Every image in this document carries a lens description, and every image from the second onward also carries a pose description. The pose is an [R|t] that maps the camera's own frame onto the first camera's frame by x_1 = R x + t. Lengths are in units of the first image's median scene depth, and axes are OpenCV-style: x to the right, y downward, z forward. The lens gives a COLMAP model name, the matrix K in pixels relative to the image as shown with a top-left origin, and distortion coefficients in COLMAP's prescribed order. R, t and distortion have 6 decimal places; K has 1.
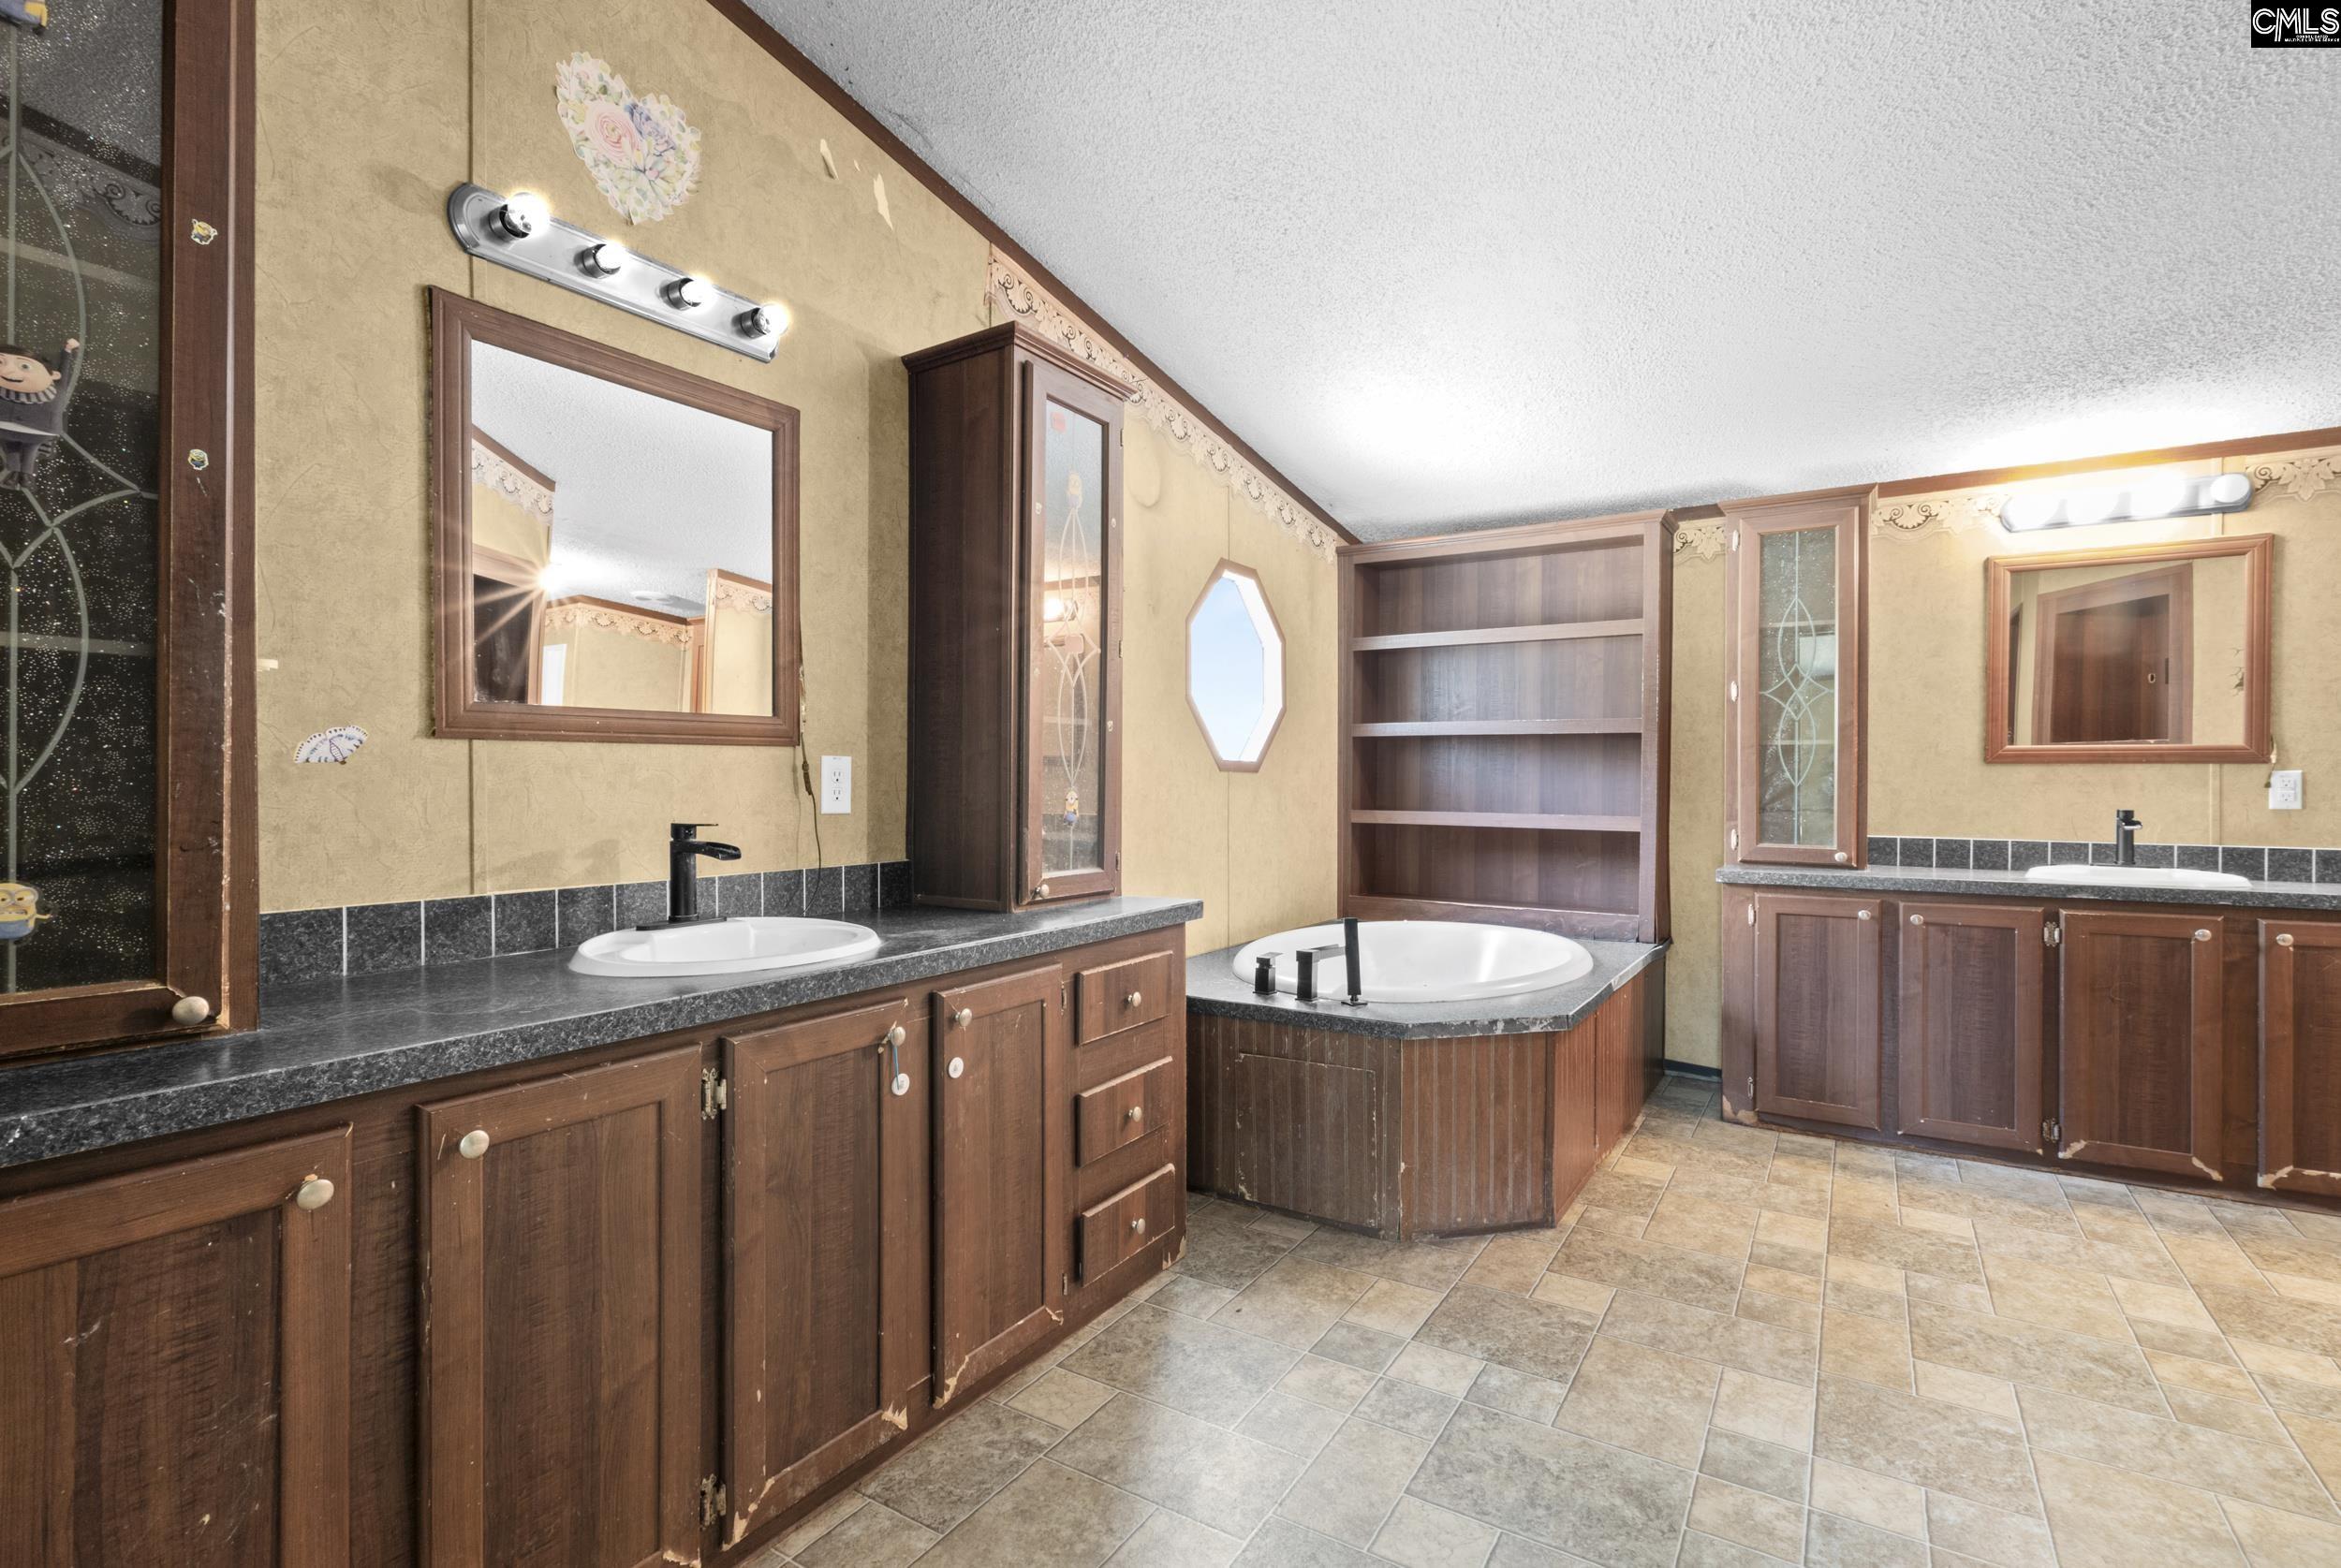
lens RADIAL K [[1099.4, 0, 1172.8], [0, 1099.4, 778.5], [0, 0, 1]] dist [-0.008566, 0.002343]
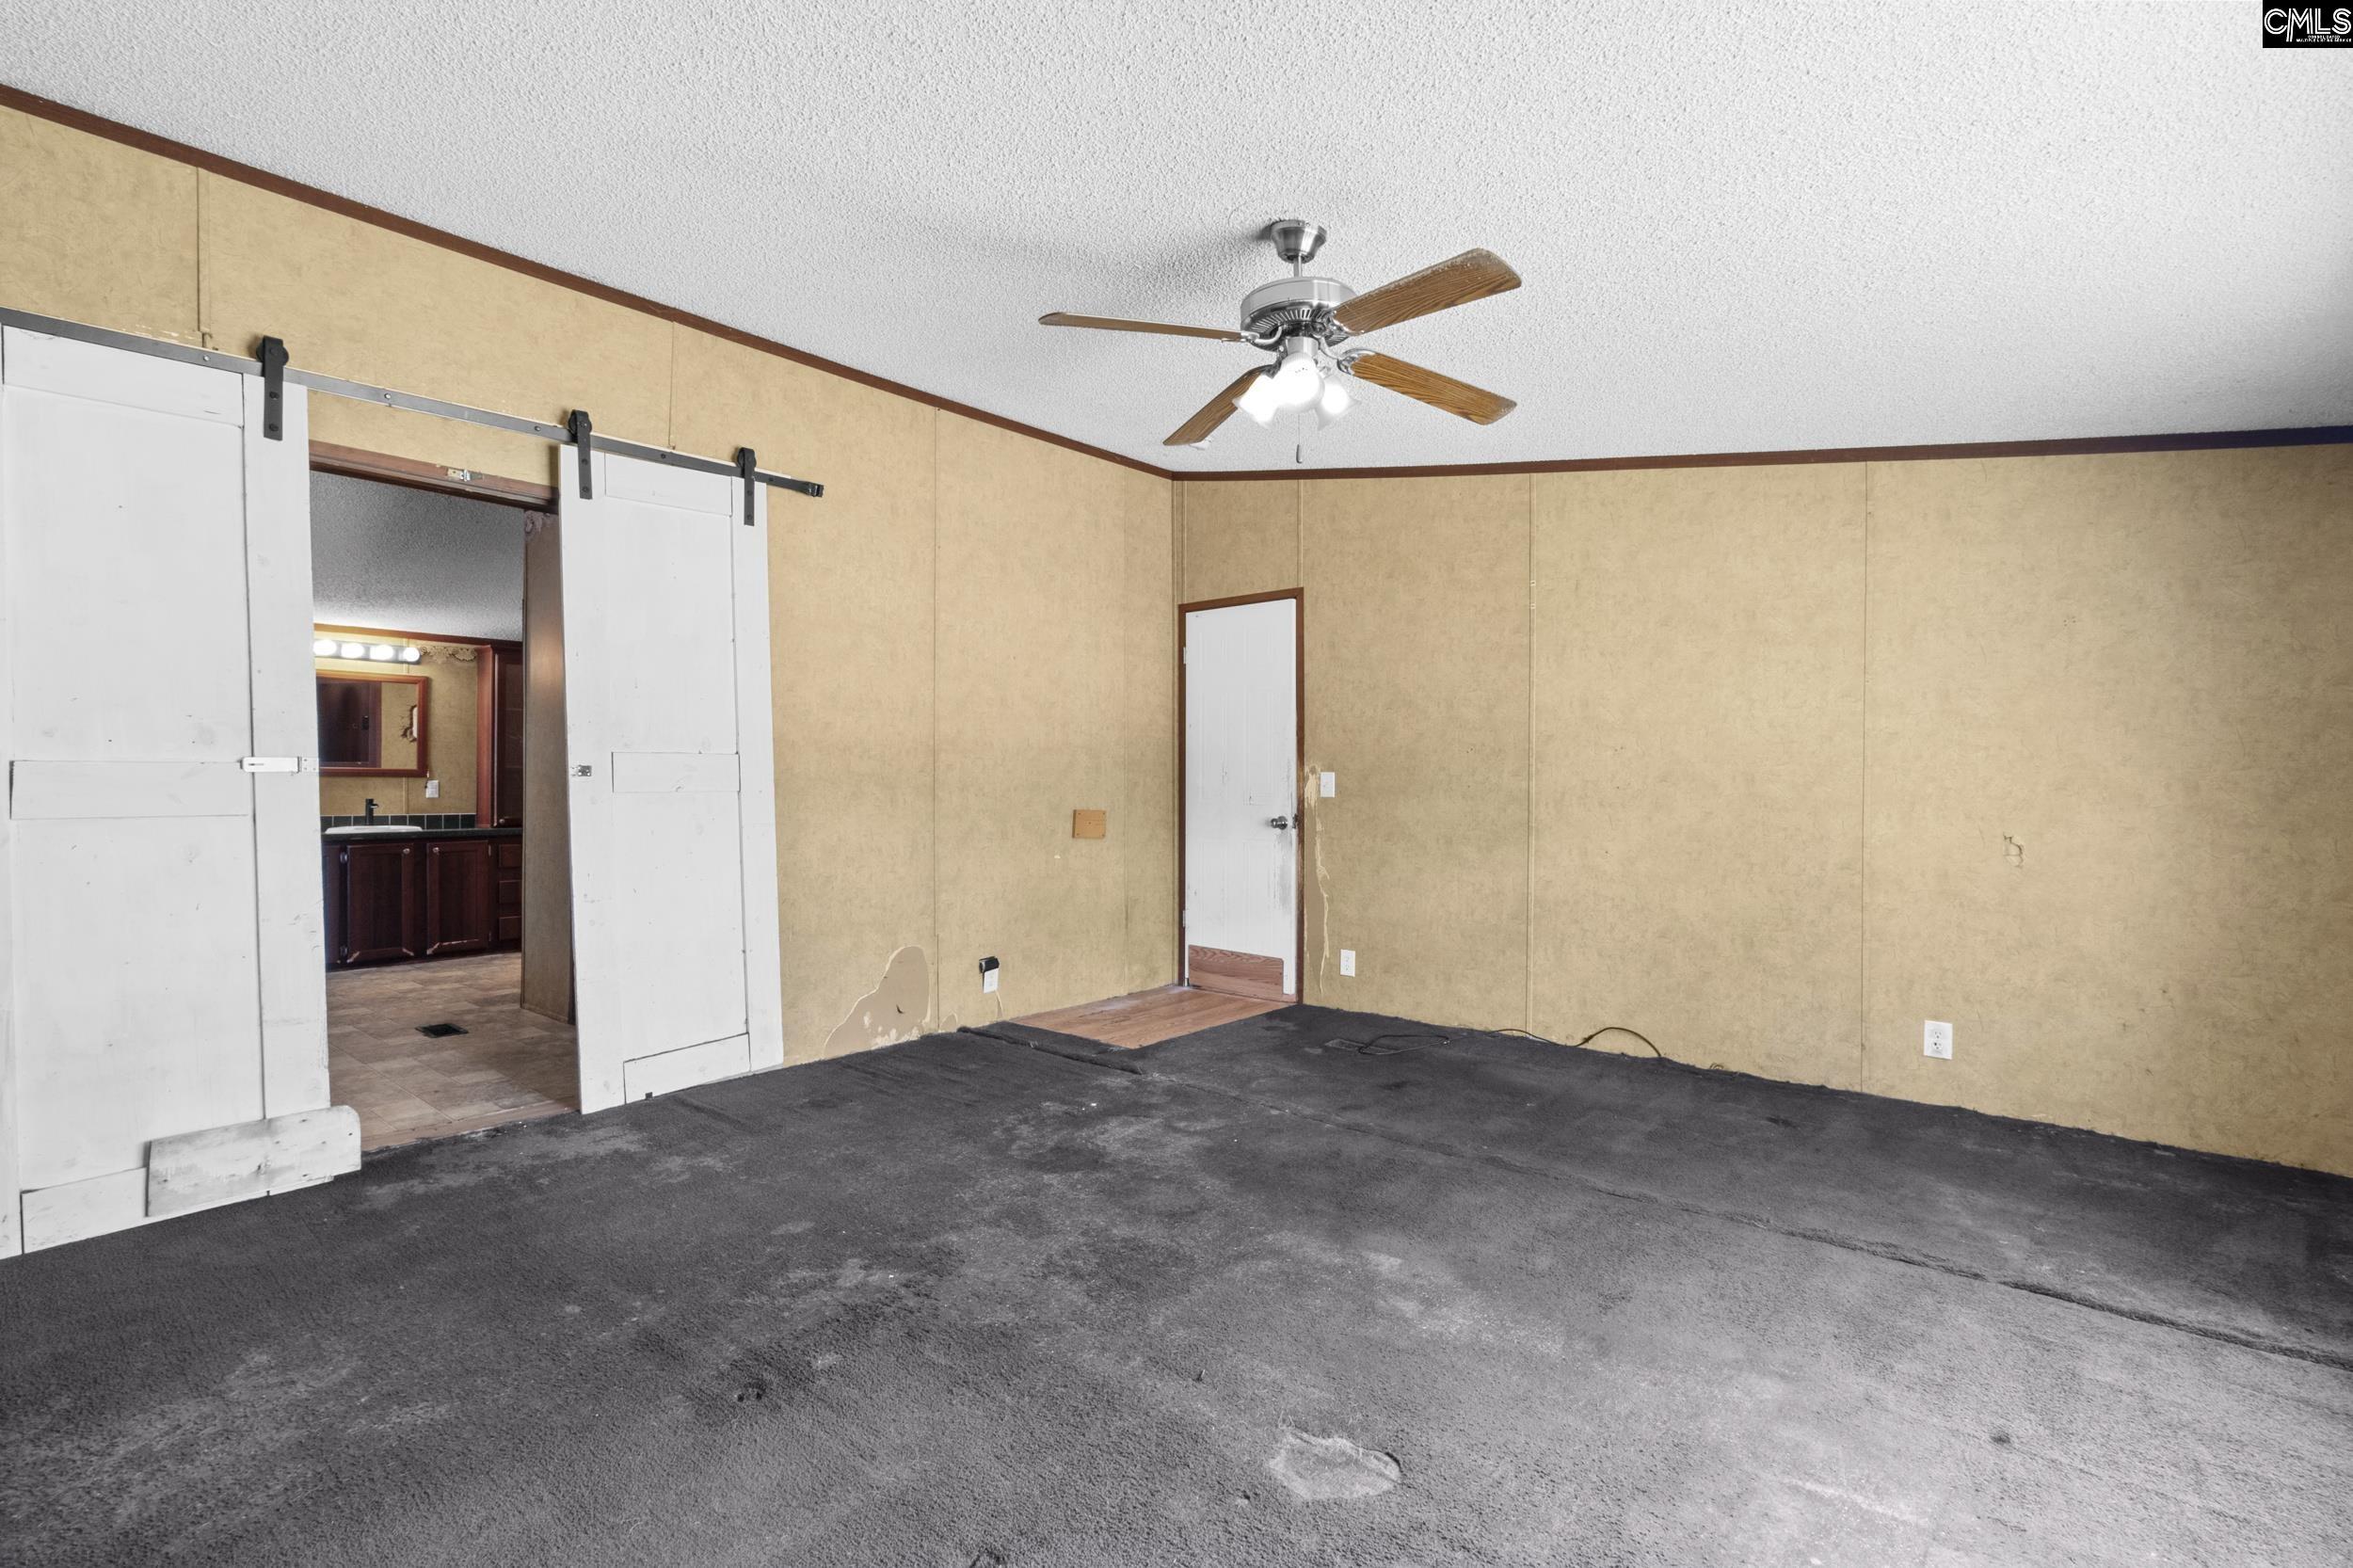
lens RADIAL K [[1105.2, 0, 1158.7], [0, 1105.2, 794.3], [0, 0, 1]] dist [-0.008566, 0.002343]
pose [[0.159341, -0.004987, 0.987211, -1.010724], [0.002443, 0.999986, 0.004657, 0.014414], [-0.987221, 0.001670, 0.159351, -0.864114]]
